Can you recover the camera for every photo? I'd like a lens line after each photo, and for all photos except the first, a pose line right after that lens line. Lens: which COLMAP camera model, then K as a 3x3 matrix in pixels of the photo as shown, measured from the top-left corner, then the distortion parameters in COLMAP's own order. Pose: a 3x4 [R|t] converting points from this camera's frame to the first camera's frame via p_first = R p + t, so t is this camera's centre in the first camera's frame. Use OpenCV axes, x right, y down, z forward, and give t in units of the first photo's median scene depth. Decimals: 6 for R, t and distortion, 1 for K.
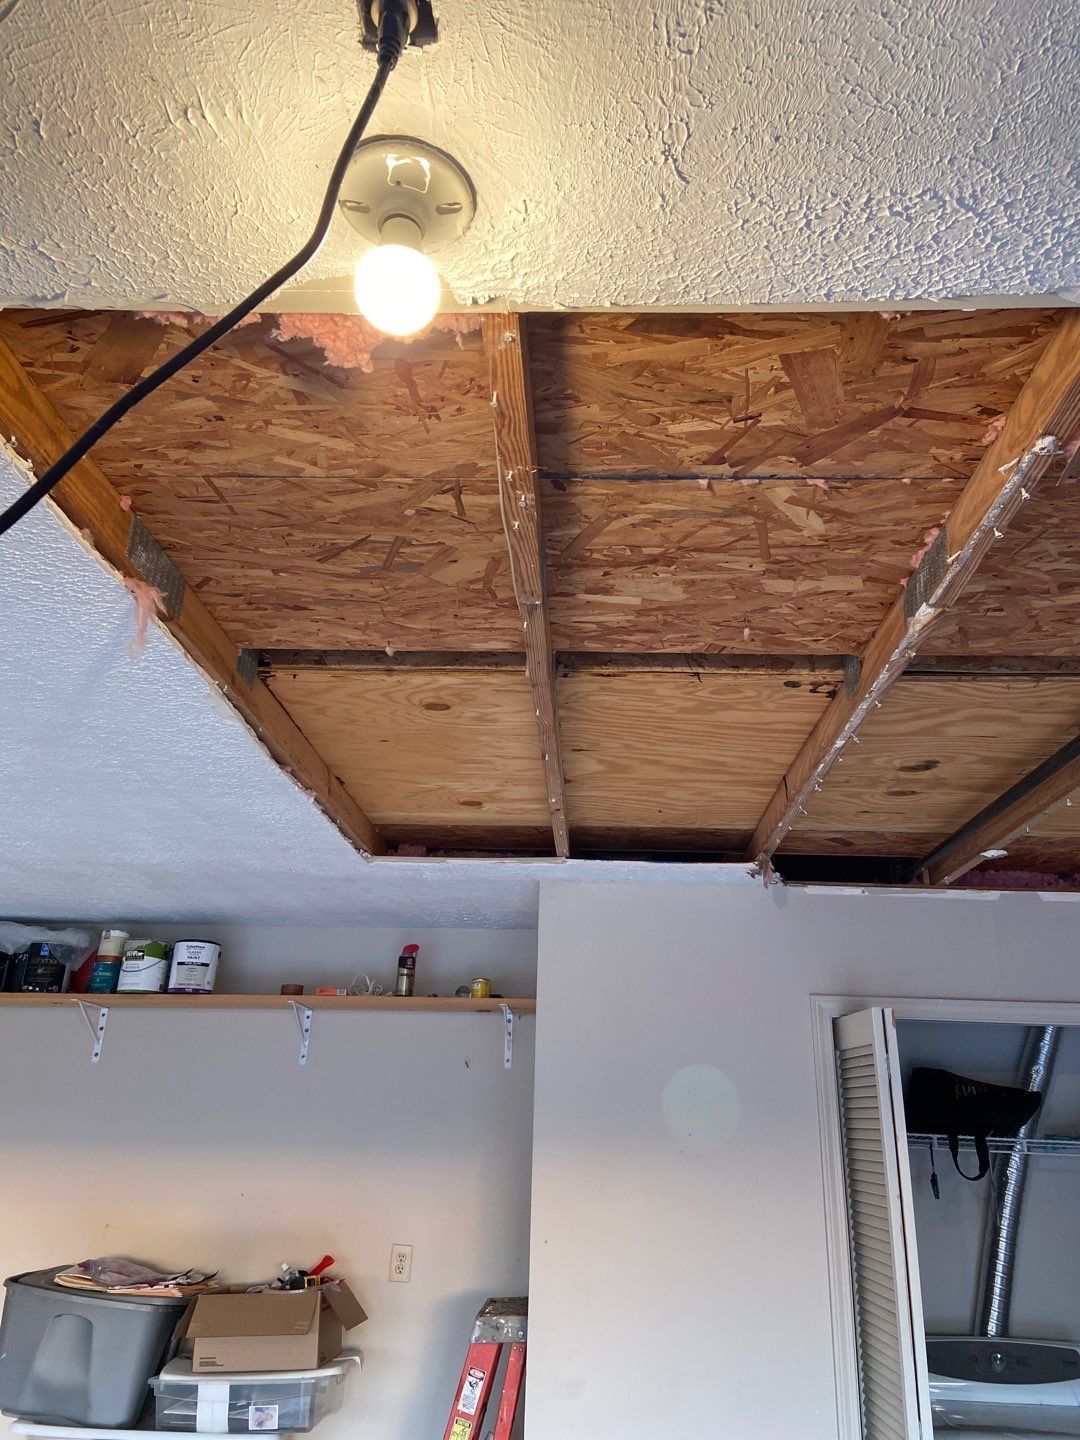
lens RADIAL K [[1105.9, 0, 531.1], [0, 1105.9, 683.0], [0, 0, 1]] dist [0.028563, -0.003043]
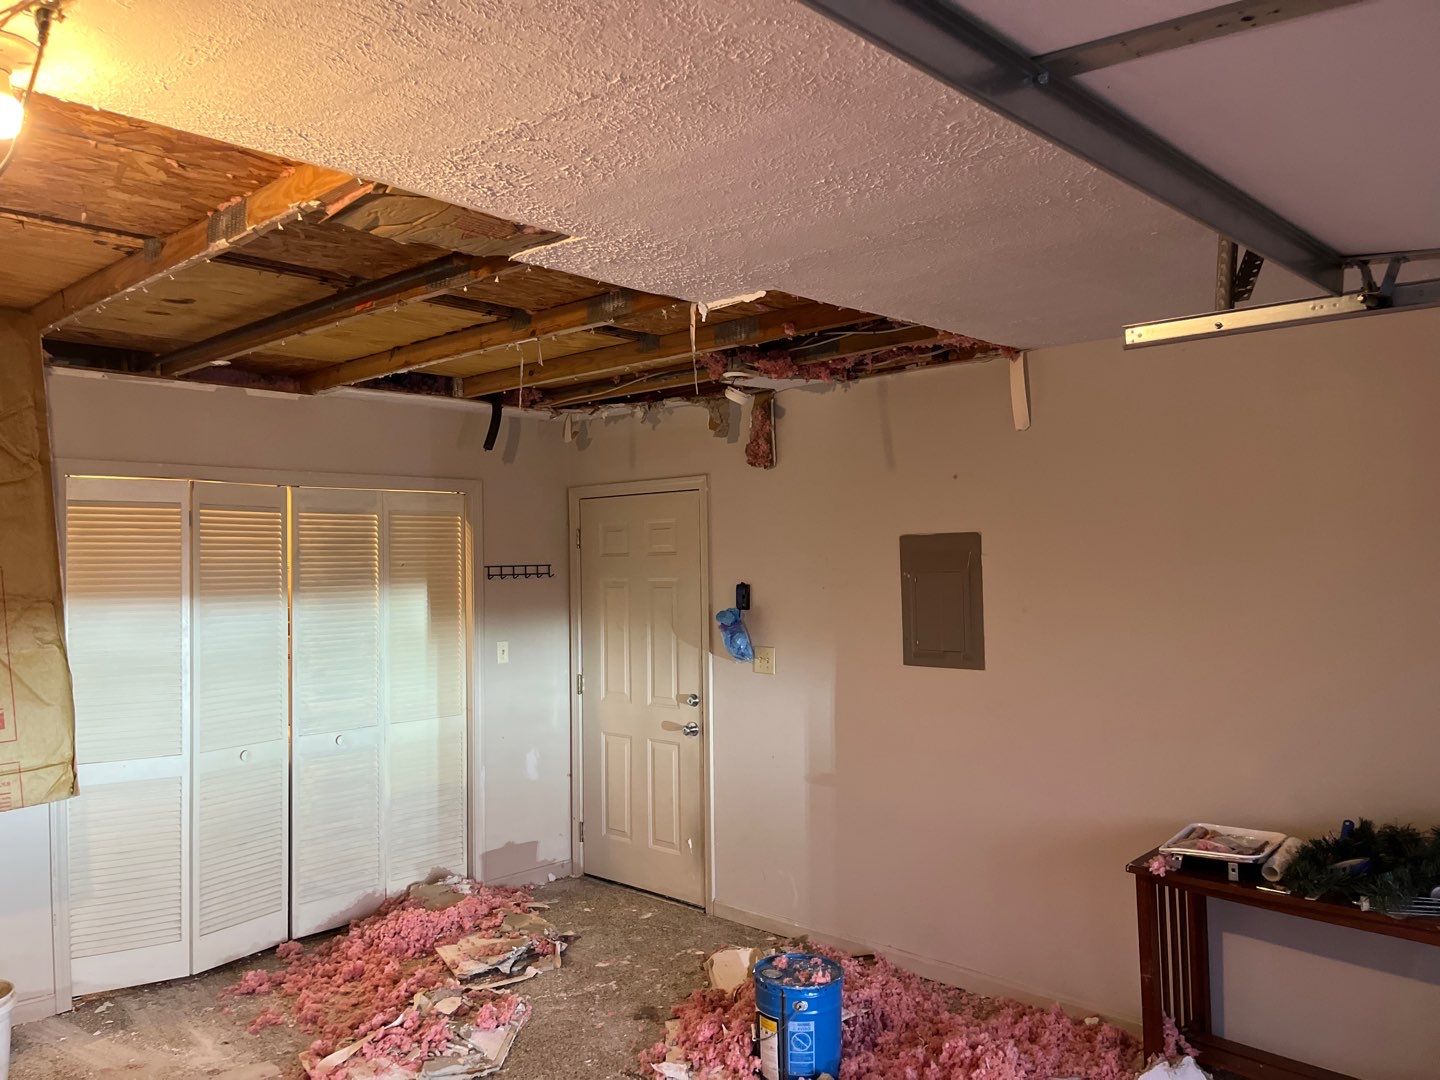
lens RADIAL K [[1105.9, 0, 720.4], [0, 1105.9, 536.6], [0, 0, 1]] dist [0.028563, -0.003043]
pose [[0.657699, -0.016519, 0.753100, -0.364695], [-0.250396, 0.938115, 0.239253, -0.219580], [-0.710447, -0.345929, 0.612861, -0.591638]]
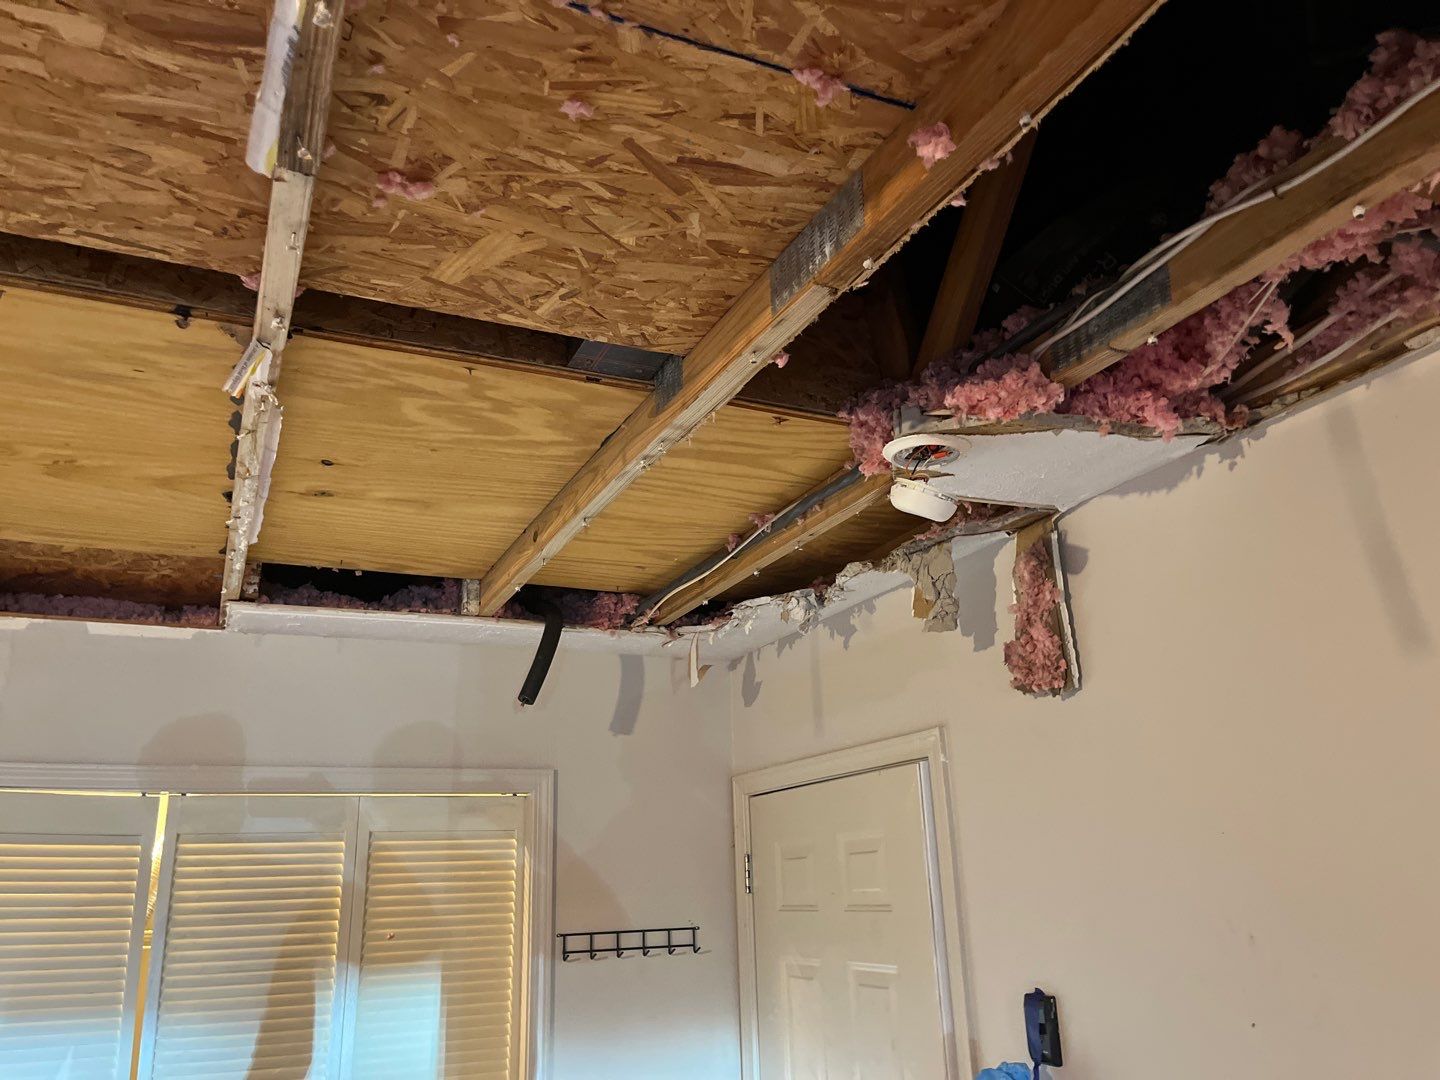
lens RADIAL K [[1105.9, 0, 705.5], [0, 1105.9, 543.2], [0, 0, 1]] dist [0.028563, -0.003043]
pose [[0.893874, 0.084826, 0.440220, 1.010600], [-0.116618, 0.992129, 0.045621, 0.101225], [-0.432885, -0.092117, 0.896730, 0.262175]]
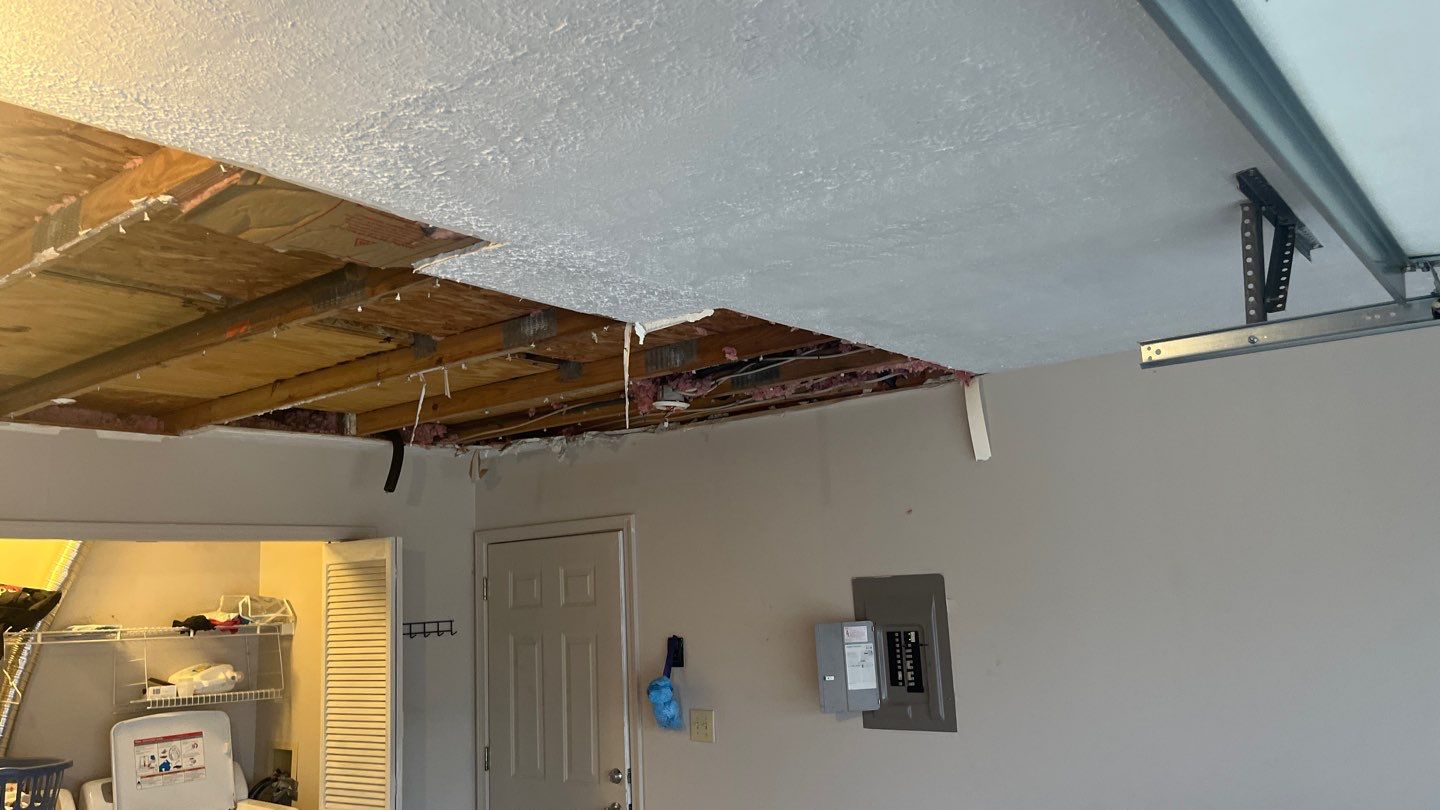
lens RADIAL K [[1099.2, 0, 729.0], [0, 1099.2, 402.1], [0, 0, 1]] dist [0.045100, -0.048536]
pose [[0.583969, 0.086738, 0.807129, -0.196395], [-0.244633, 0.966857, 0.073092, -0.174523], [-0.774038, -0.240134, 0.585834, -0.373222]]
